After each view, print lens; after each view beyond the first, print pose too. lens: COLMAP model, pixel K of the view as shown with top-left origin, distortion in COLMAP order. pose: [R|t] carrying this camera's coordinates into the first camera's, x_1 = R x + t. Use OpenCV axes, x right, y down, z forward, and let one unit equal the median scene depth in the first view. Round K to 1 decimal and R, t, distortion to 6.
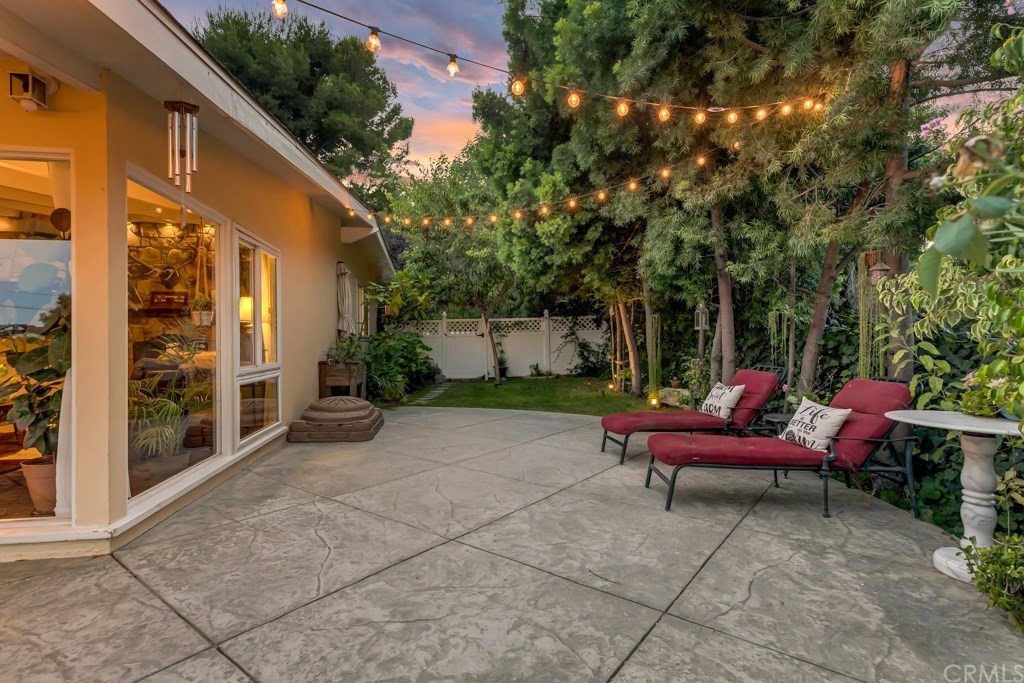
lens RADIAL K [[467.5, 0, 511.1], [0, 467.5, 341.5], [0, 0, 1]] dist [-0.003958, 0.000108]
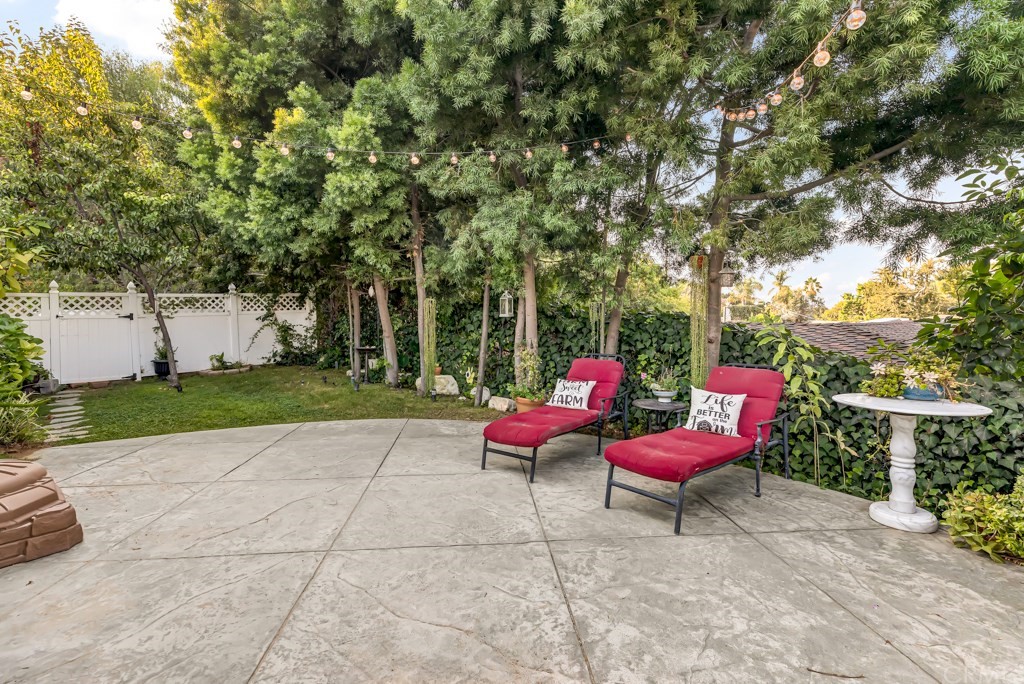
lens RADIAL K [[467.5, 0, 515.3], [0, 467.5, 326.7], [0, 0, 1]] dist [-0.003958, 0.000108]
pose [[0.752706, -0.014797, 0.658191, -0.199095], [0.003773, 0.999828, 0.018163, -0.020658], [-0.658346, -0.011189, 0.752632, 0.227682]]
